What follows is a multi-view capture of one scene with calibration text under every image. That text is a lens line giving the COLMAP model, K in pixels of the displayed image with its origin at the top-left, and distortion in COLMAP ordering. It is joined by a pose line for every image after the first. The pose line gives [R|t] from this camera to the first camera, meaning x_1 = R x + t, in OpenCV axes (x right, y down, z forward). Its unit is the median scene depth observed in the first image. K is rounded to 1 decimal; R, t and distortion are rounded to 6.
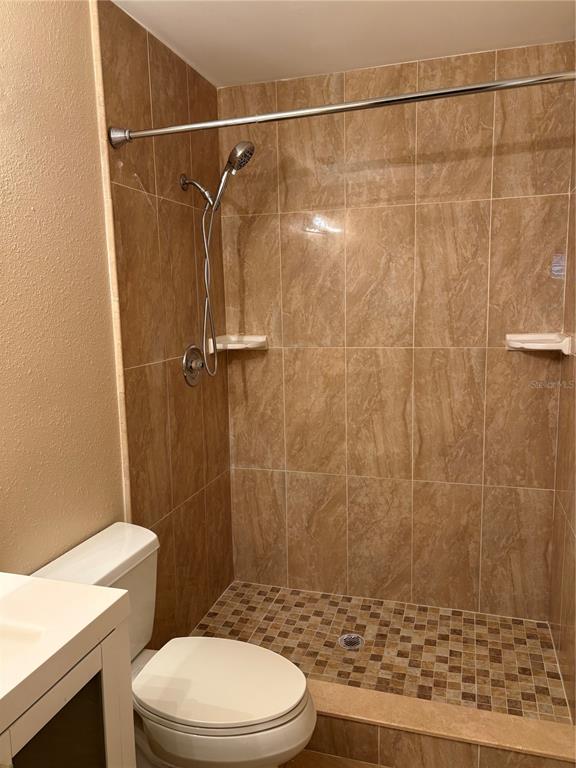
lens RADIAL K [[580.7, 0, 286.8], [0, 580.7, 387.8], [0, 0, 1]] dist [0.037735, -0.039159]
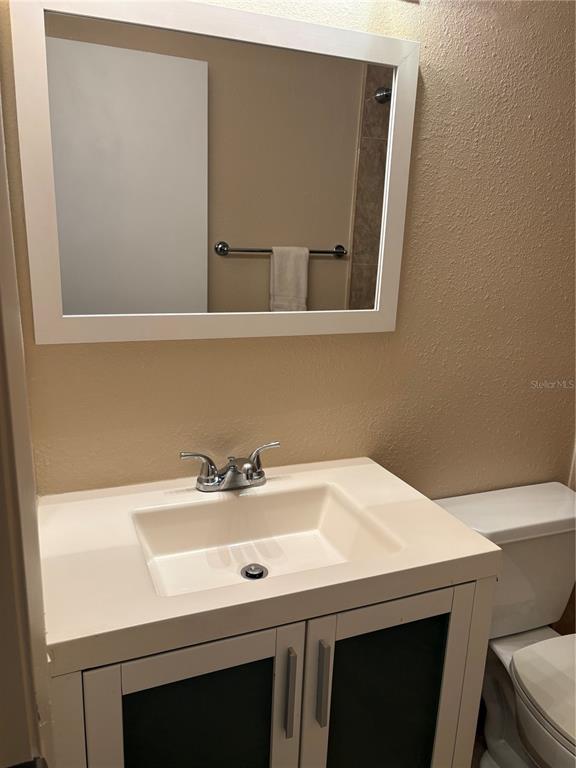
lens RADIAL K [[580.7, 0, 282.7], [0, 580.7, 387.8], [0, 0, 1]] dist [0.037735, -0.039159]
pose [[0.640432, 0.226771, -0.733772, 0.052198], [-0.158339, 0.973875, 0.162777, 0.009272], [0.751516, 0.011937, 0.659607, 0.079342]]
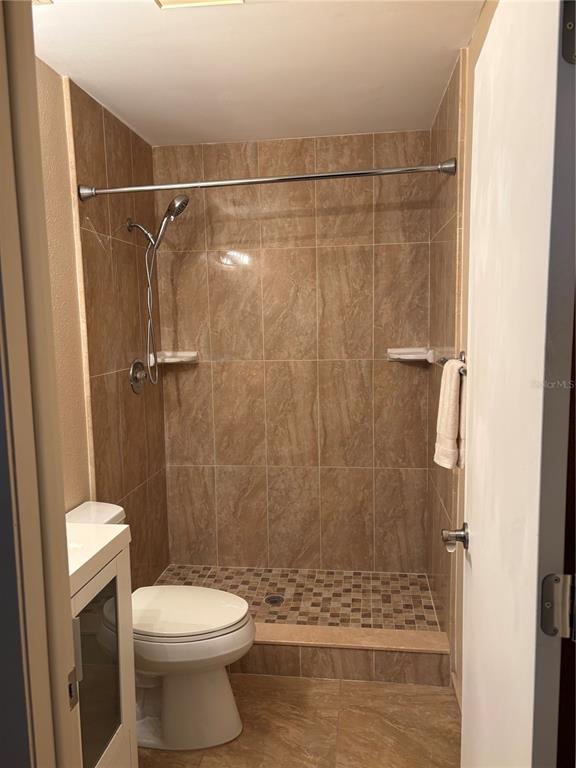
lens RADIAL K [[580.7, 0, 284.2], [0, 580.7, 390.3], [0, 0, 1]] dist [0.037735, -0.039159]
pose [[0.986591, -0.018025, 0.162214, -0.059954], [0.023531, 0.999208, -0.032088, 0.036017], [-0.161507, 0.035474, 0.986234, -0.227236]]
